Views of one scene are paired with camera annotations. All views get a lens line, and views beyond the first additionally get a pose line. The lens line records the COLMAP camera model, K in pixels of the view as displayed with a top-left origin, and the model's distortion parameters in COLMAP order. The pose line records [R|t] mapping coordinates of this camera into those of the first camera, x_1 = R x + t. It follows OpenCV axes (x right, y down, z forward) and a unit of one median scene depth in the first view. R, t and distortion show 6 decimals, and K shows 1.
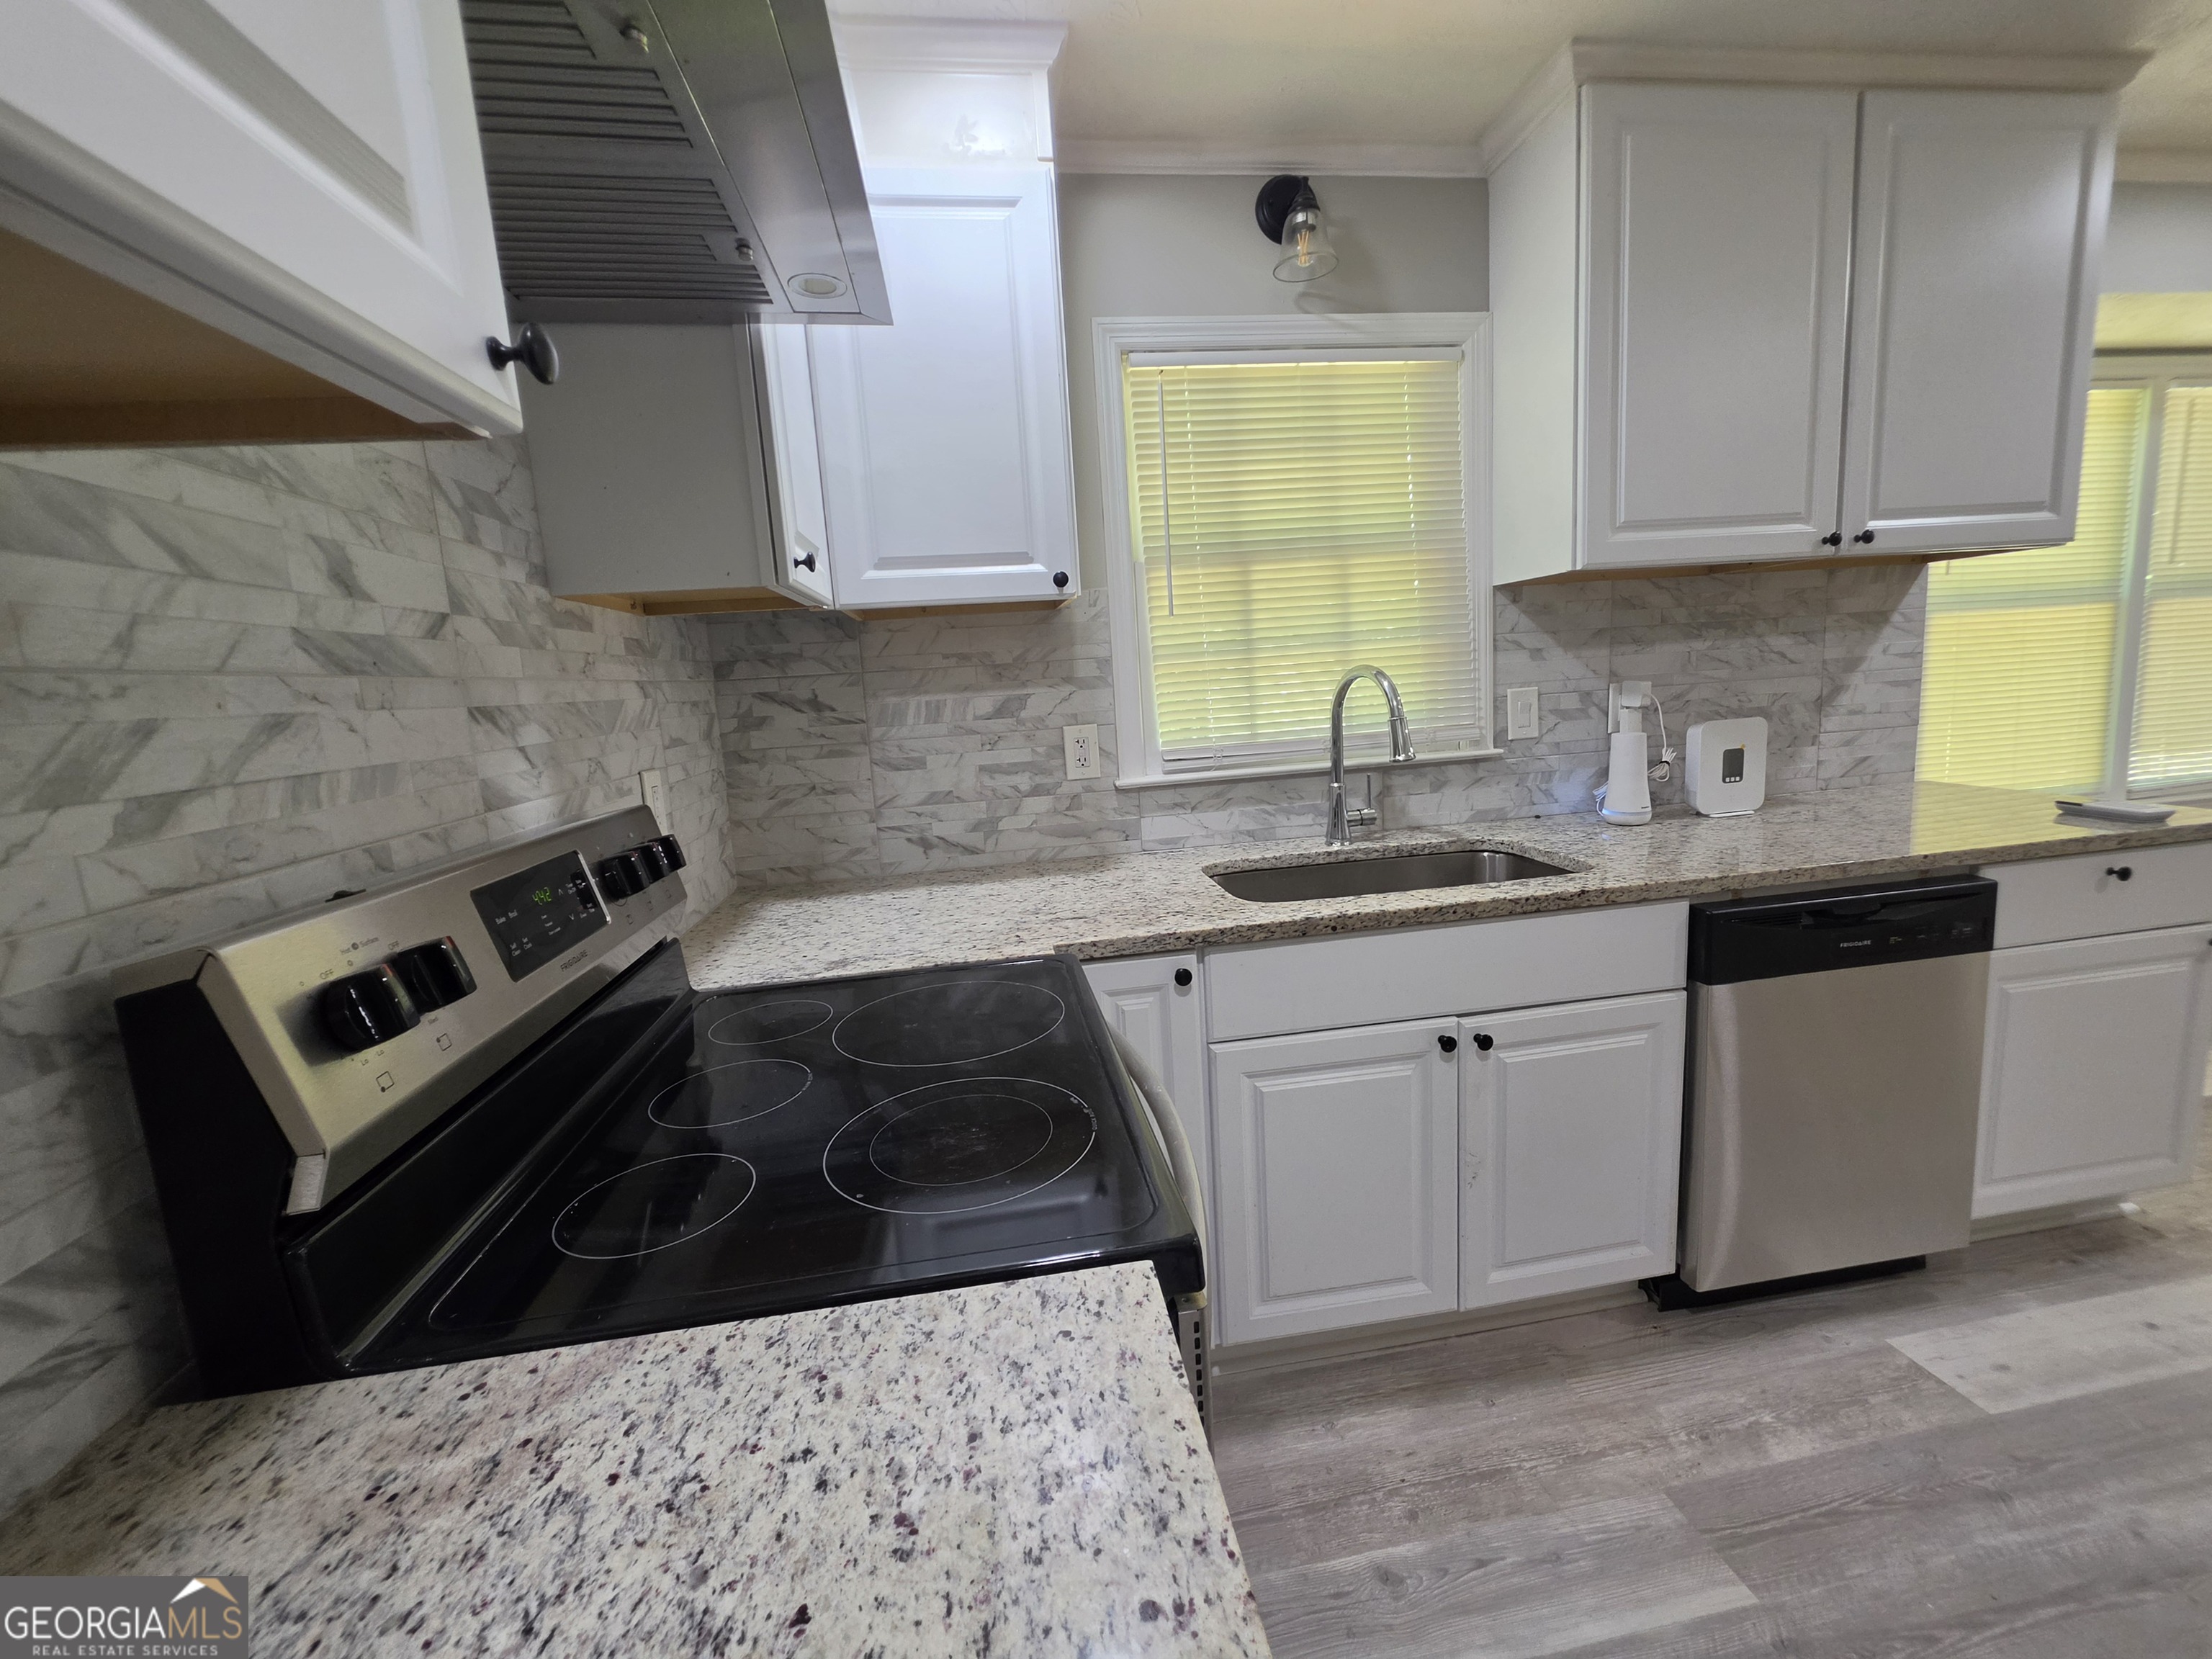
lens RADIAL K [[894.4, 0, 1110.1], [0, 894.4, 827.5], [0, 0, 1]] dist [-0.002489, 0.000223]
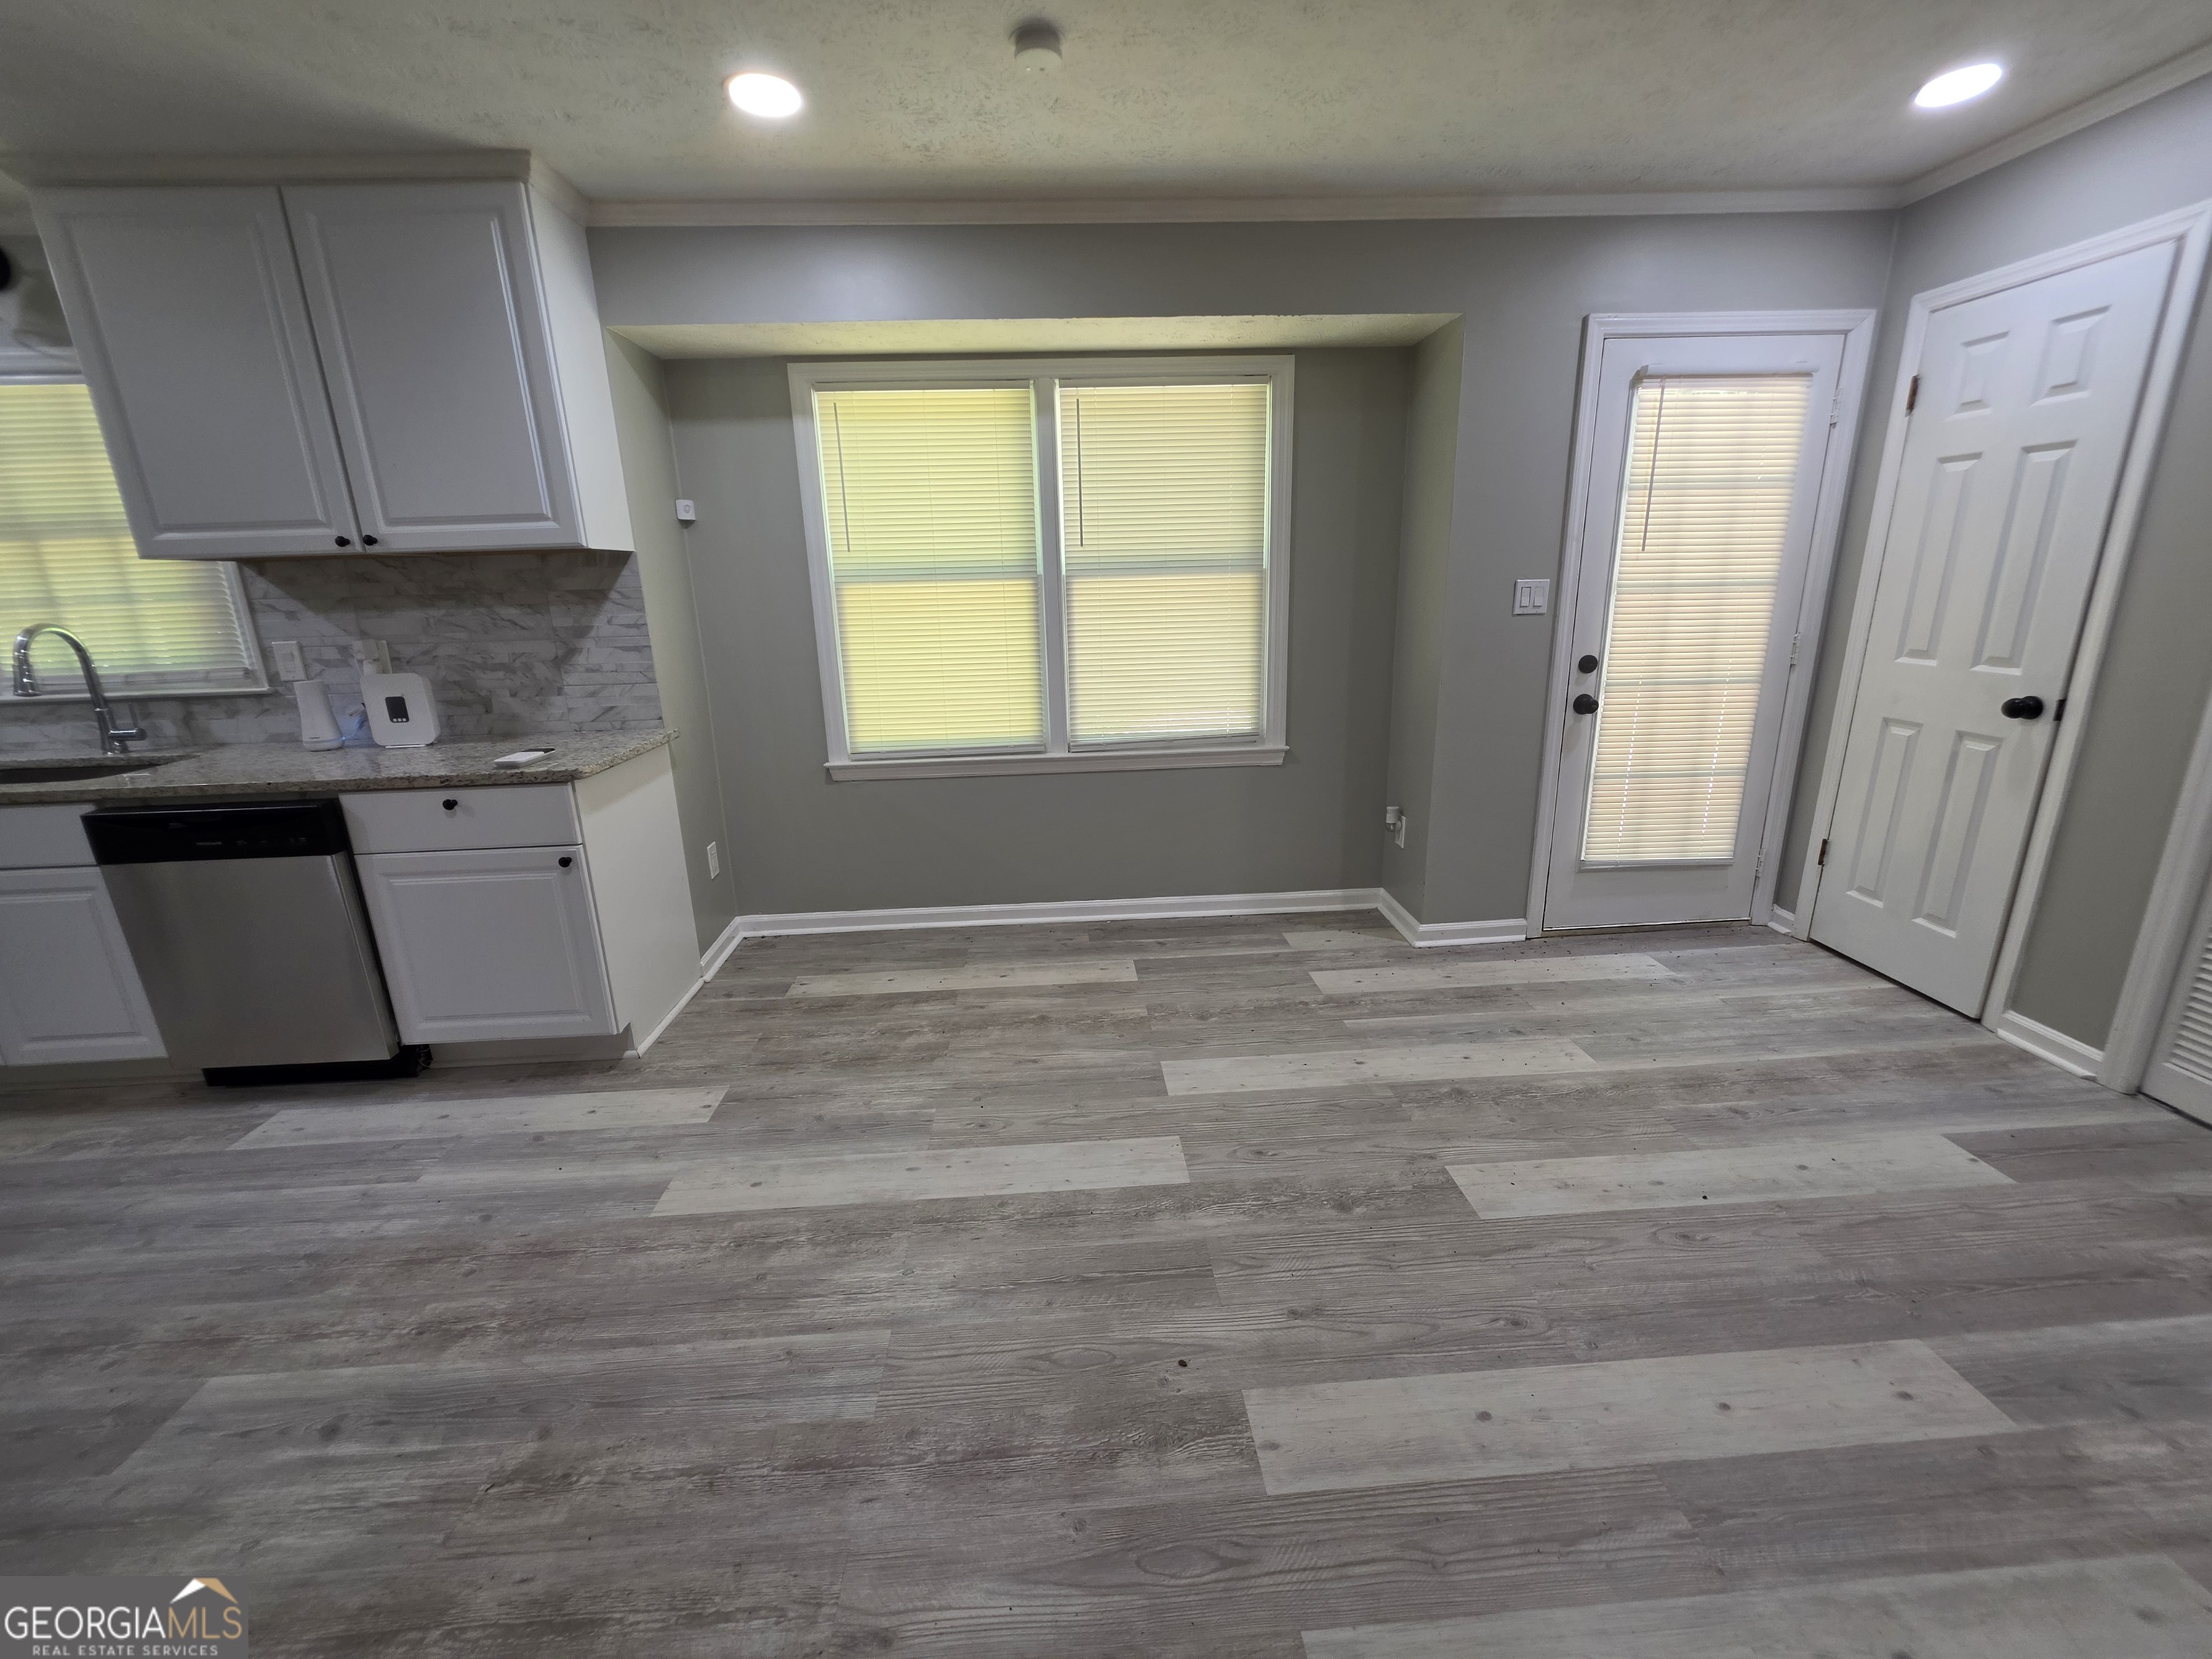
lens RADIAL K [[894.4, 0, 1104.4], [0, 894.4, 828.0], [0, 0, 1]] dist [-0.002489, 0.000223]
pose [[0.995654, 0.058247, -0.072660, 1.736088], [-0.049925, 0.992508, 0.111517, -0.089133], [0.078611, -0.107405, 0.991103, -0.225375]]
